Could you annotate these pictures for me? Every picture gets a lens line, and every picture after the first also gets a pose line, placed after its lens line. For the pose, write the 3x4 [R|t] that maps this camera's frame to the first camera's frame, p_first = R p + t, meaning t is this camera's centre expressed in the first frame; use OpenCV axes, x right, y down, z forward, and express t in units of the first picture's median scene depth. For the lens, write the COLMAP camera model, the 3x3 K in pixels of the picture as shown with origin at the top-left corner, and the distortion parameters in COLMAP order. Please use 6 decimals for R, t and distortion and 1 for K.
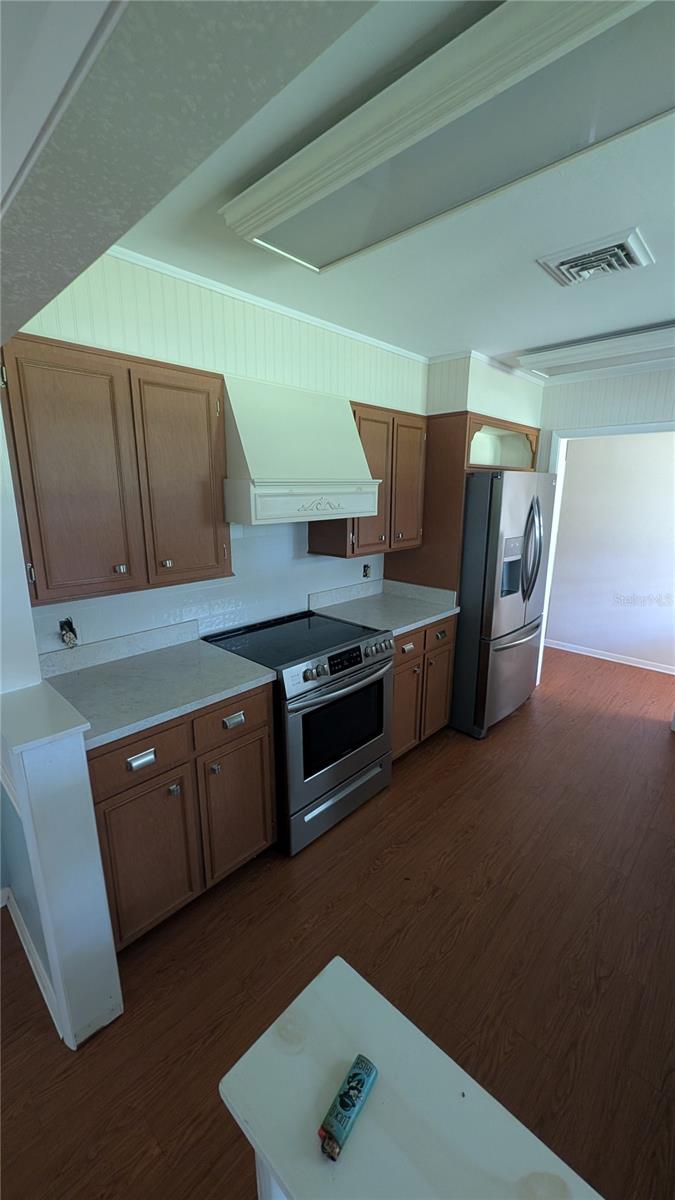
lens RADIAL K [[459.1, 0, 337.5], [0, 459.1, 600.0], [0, 0, 1]] dist [0.000008, -0.000003]
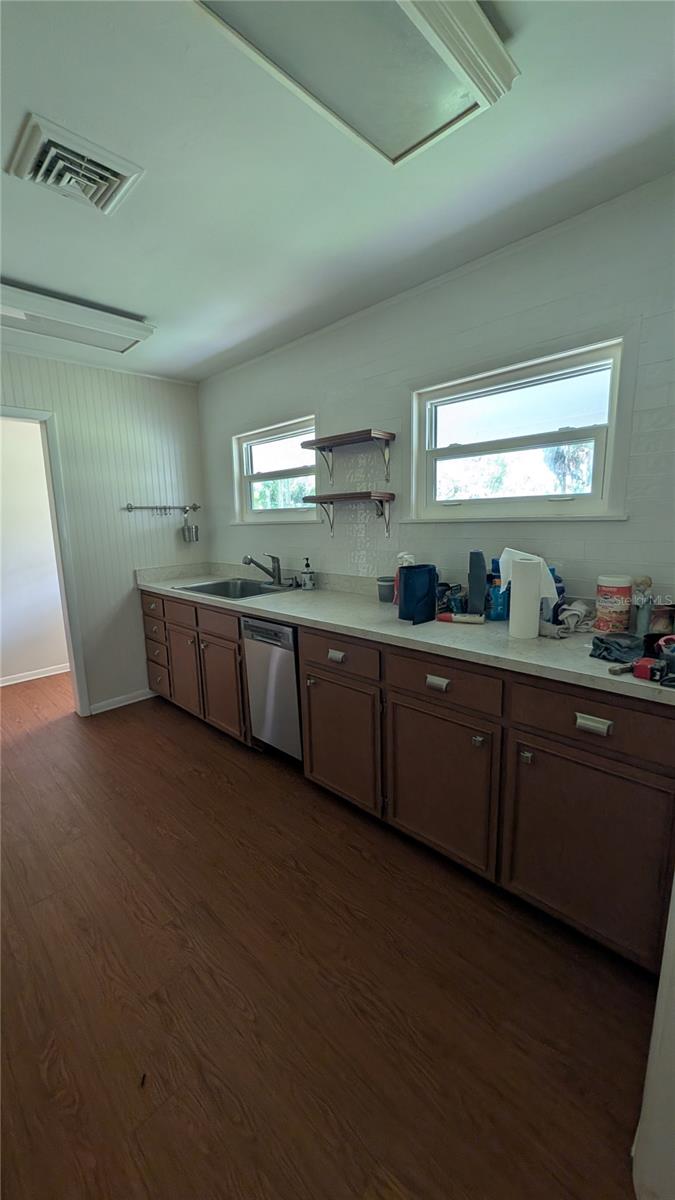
lens RADIAL K [[459.1, 0, 337.5], [0, 459.1, 600.0], [0, 0, 1]] dist [0.000008, -0.000003]
pose [[0.013067, -0.186080, 0.982448, -0.357651], [0.259643, 0.949461, 0.176379, 0.009204], [-0.965616, 0.252781, 0.060721, 0.547149]]
